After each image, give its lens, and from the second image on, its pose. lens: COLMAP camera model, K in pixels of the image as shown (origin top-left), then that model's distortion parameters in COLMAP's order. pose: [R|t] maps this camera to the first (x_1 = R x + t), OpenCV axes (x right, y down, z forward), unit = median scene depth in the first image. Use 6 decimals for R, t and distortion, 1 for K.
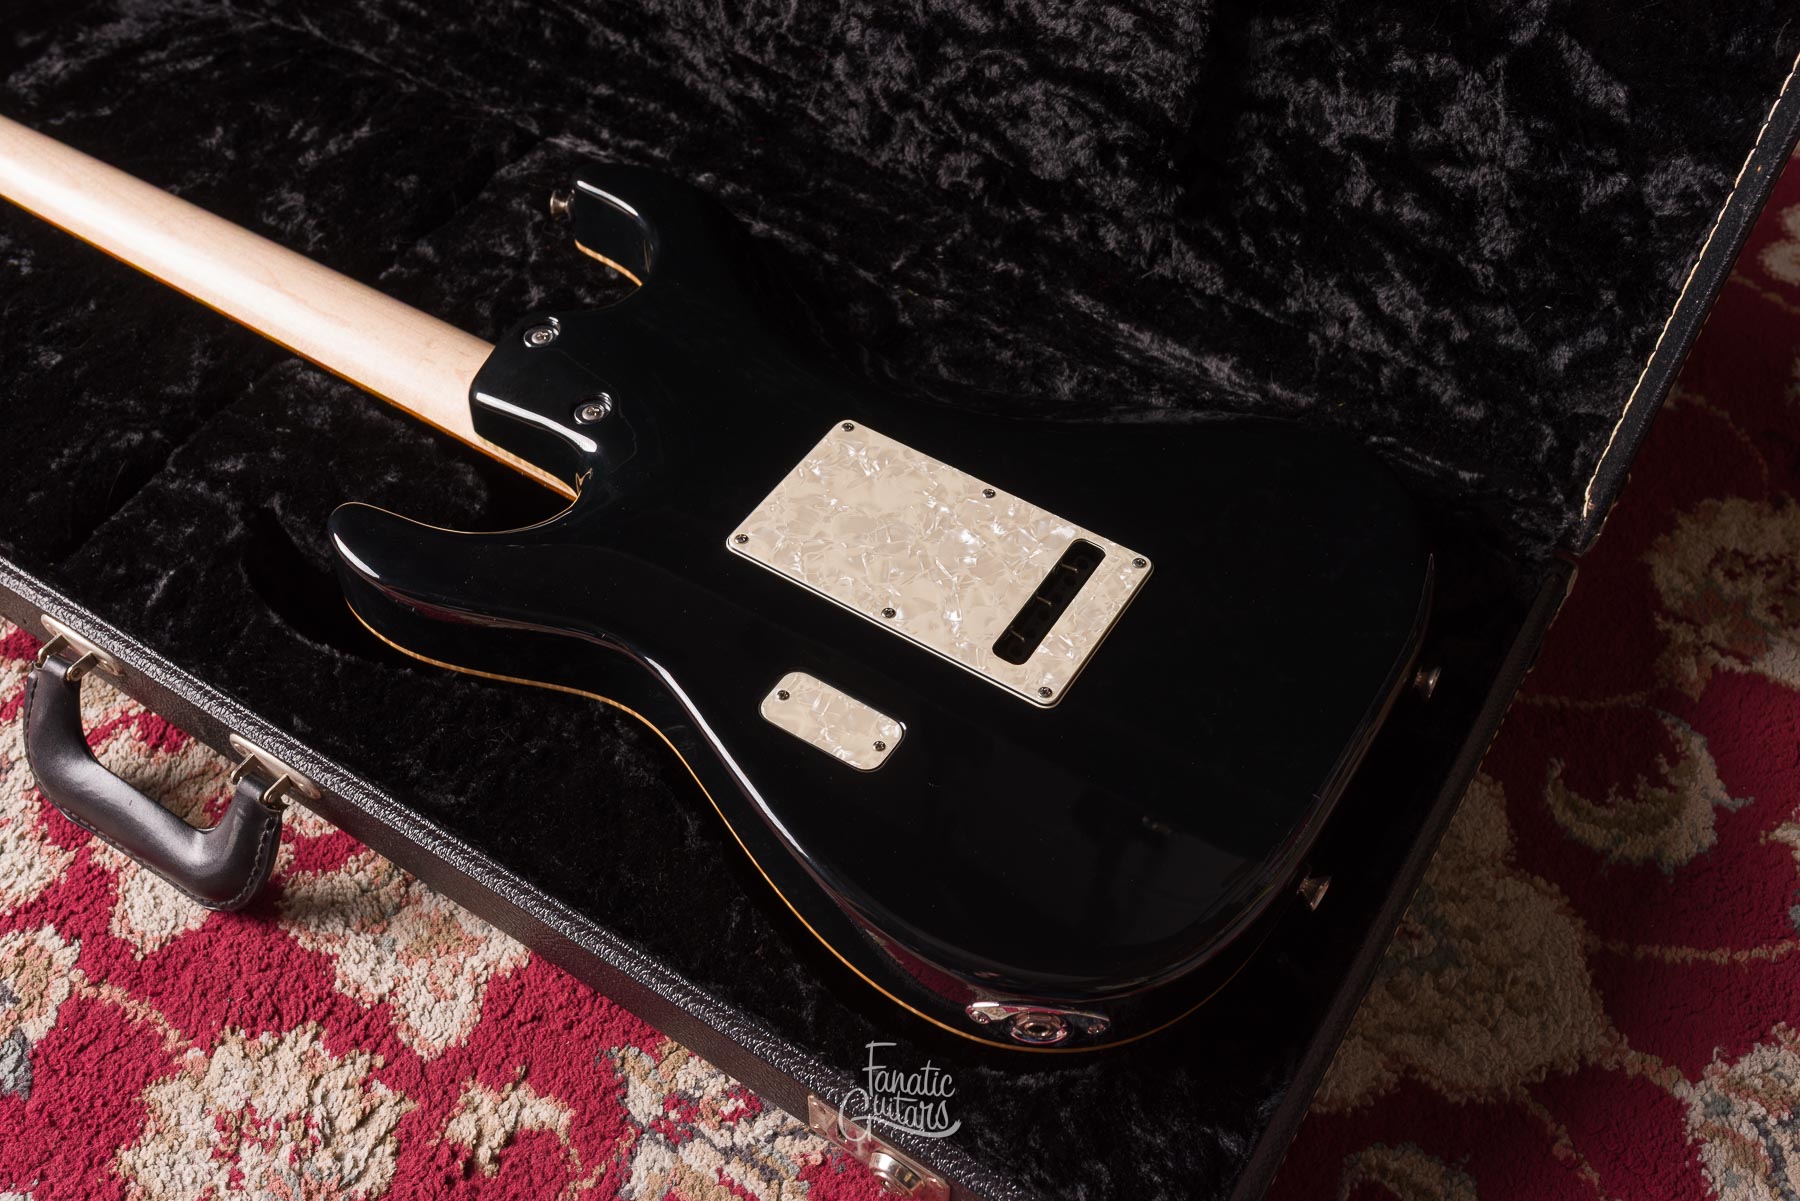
lens RADIAL K [[1728.8, 0, 899.5], [0, 1728.8, 600.0], [0, 0, 1]] dist [-0.003223, 0.000184]
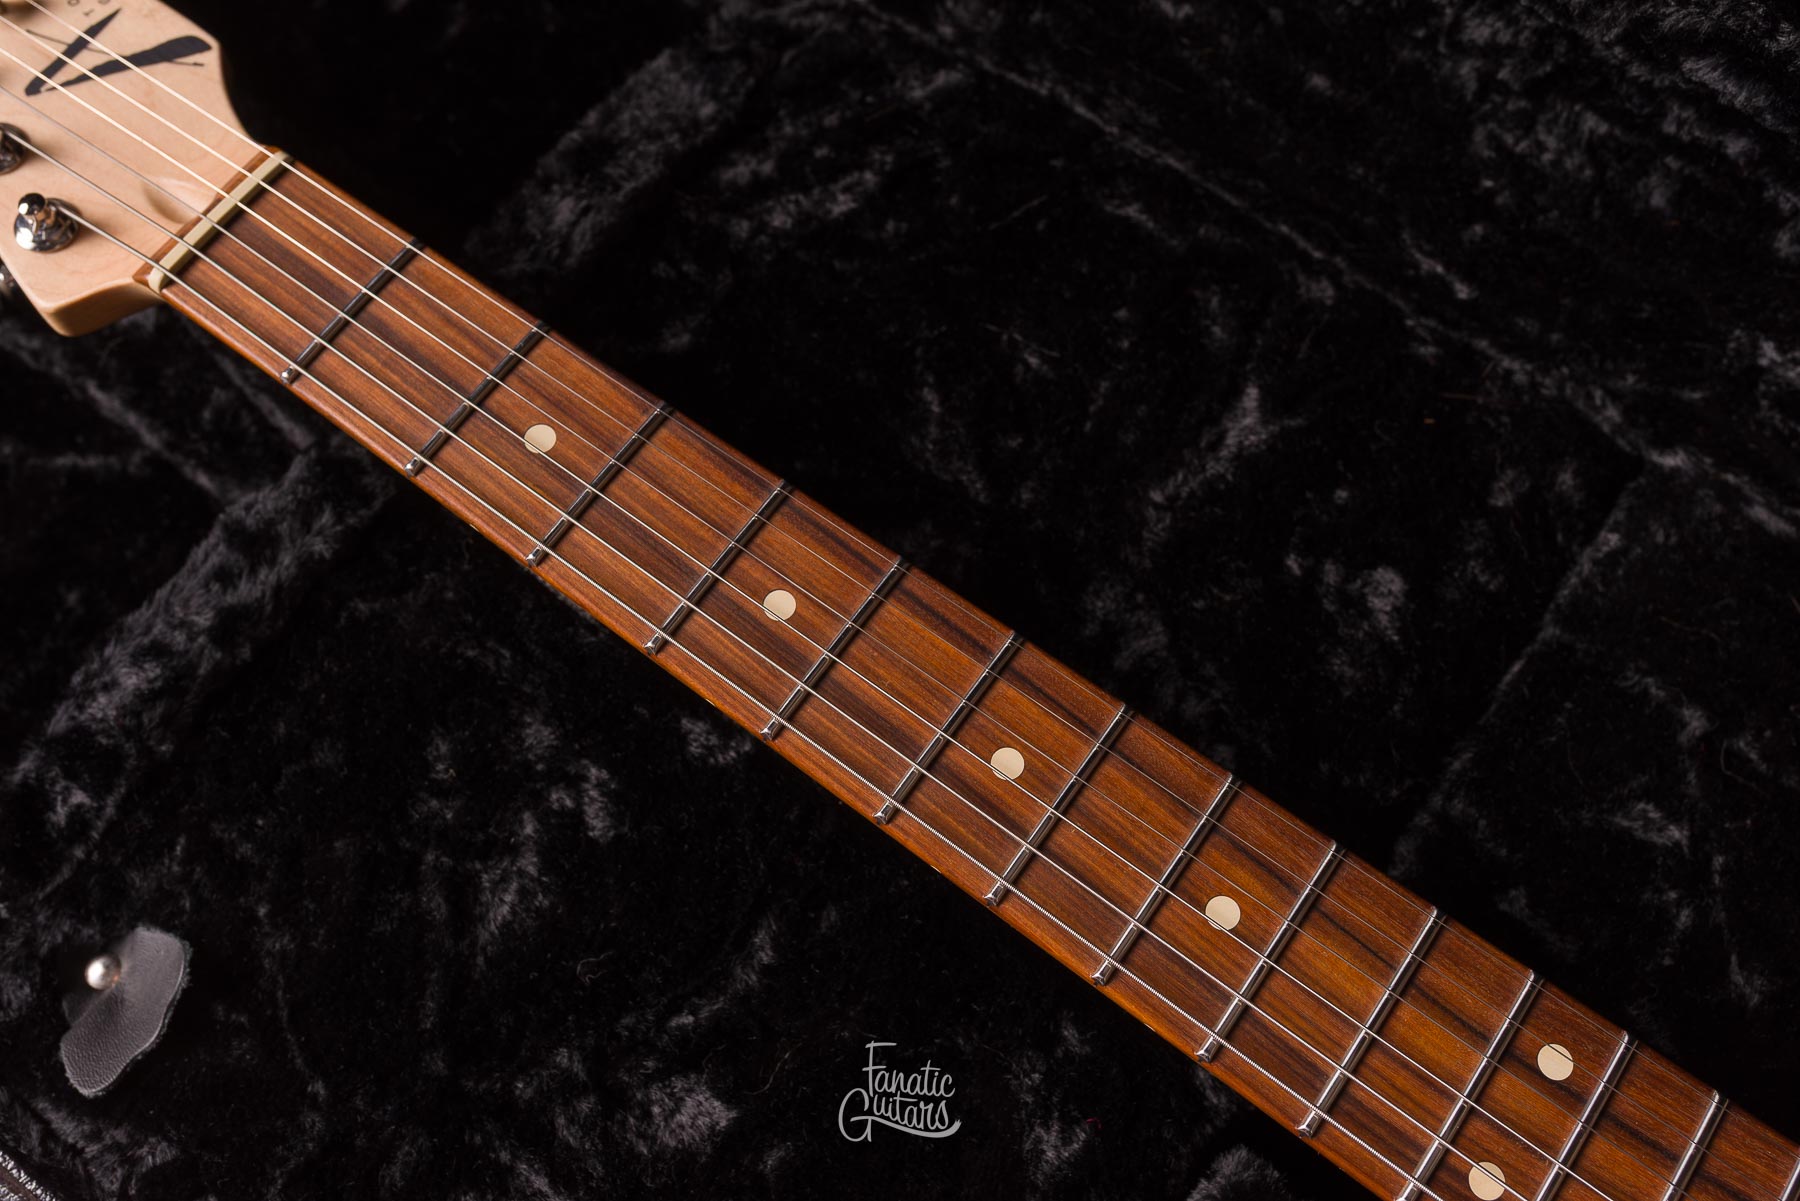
lens RADIAL K [[1794.3, 0, 899.9], [0, 1794.3, 597.4], [0, 0, 1]] dist [0.002078, -0.001511]
pose [[0.997827, 0.056619, -0.033693, -0.475577], [-0.044671, 0.957277, 0.285701, -0.444676], [0.048430, -0.283575, 0.957726, 0.652932]]
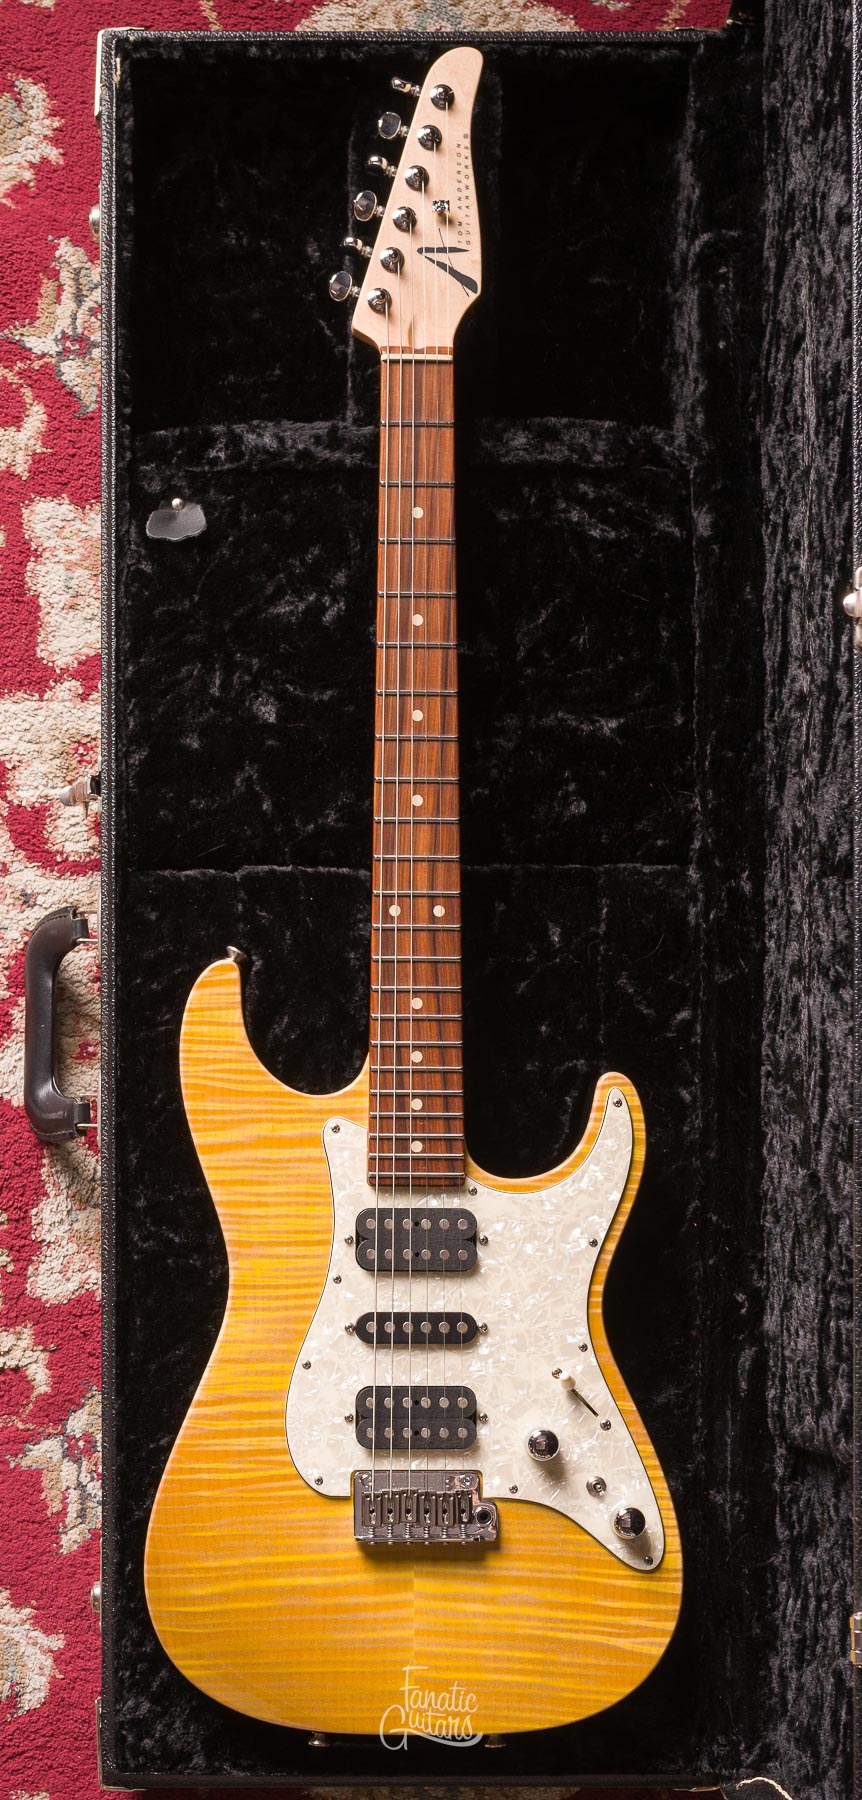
lens RADIAL K [[2479.9, 0, 282.8], [0, 2479.9, 1324.6], [0, 0, 1]] dist [-0.009055, 0.010021]
pose [[0.532752, 0.846271, -0.000646, -0.111359], [-0.677672, 0.427071, 0.598642, -1.159092], [0.506889, -0.318489, 0.801017, -0.672305]]
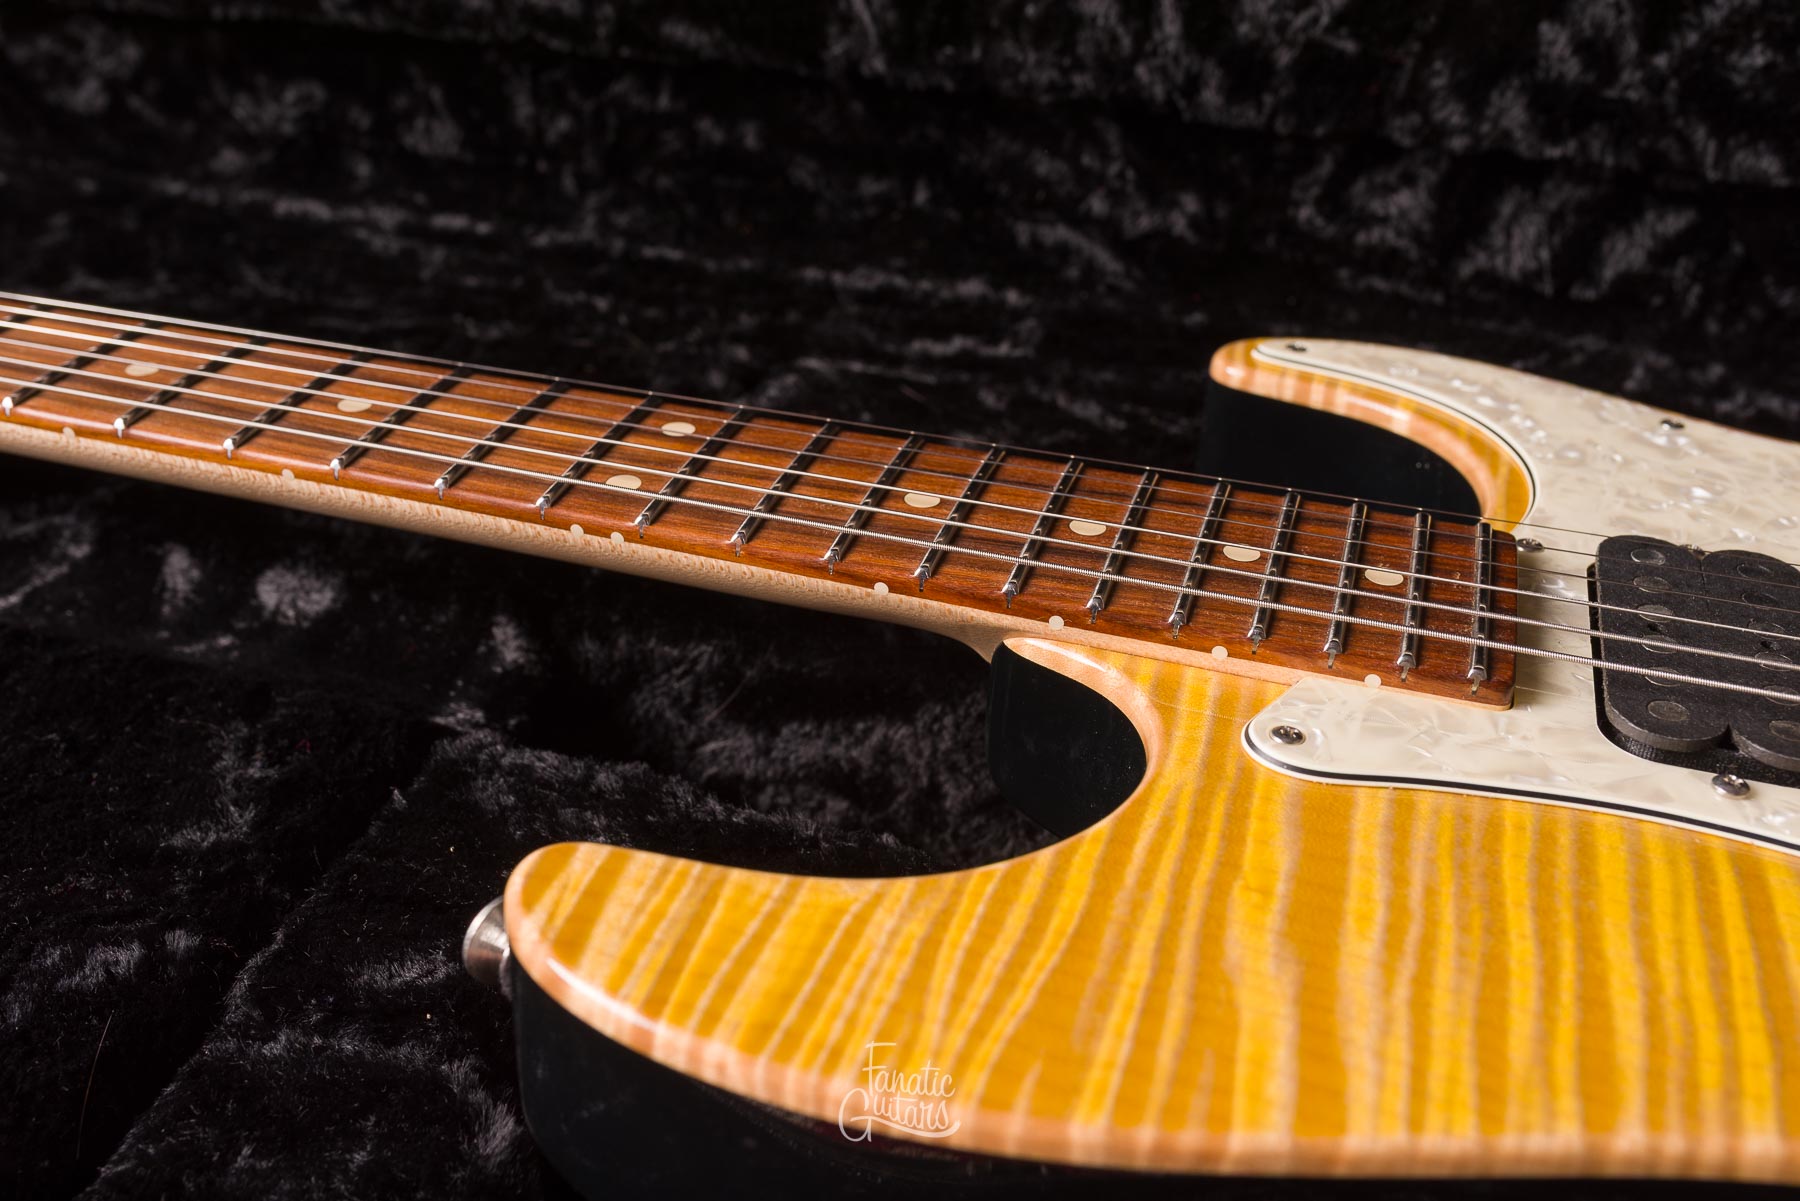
lens RADIAL K [[1799.6, 0, 896.9], [0, 1799.6, 604.9], [0, 0, 1]] dist [0.005915, 0.006329]
pose [[0.964688, -0.128843, 0.229733, -0.382200], [0.203101, 0.919219, -0.337322, 0.001636], [-0.167713, 0.372069, 0.912928, 0.623759]]
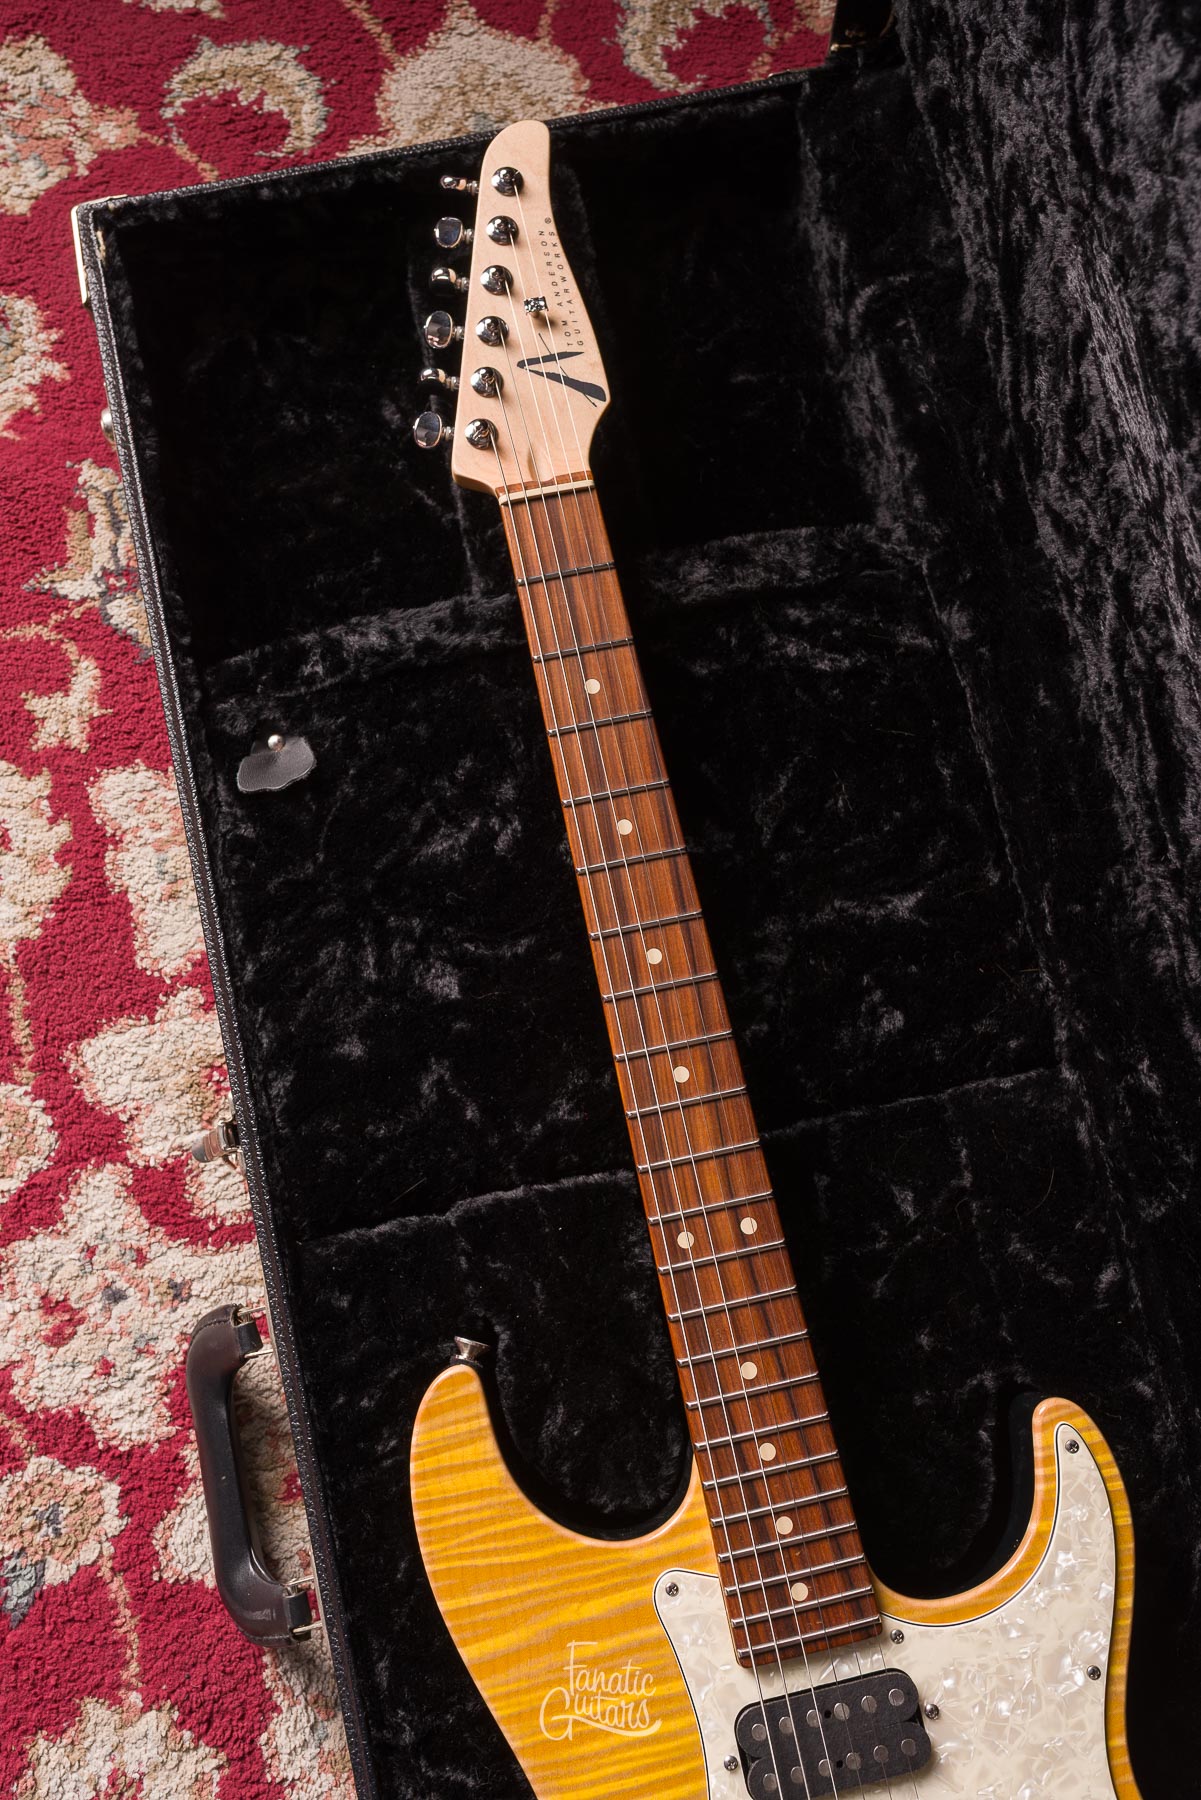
lens RADIAL K [[1728.8, 0, 603.7], [0, 1728.8, 896.1], [0, 0, 1]] dist [-0.003223, 0.000184]
pose [[0.703321, 0.696643, -0.141518, -0.368697], [-0.575548, 0.674881, 0.461823, -0.716225], [0.417234, -0.243359, 0.875610, 0.254915]]
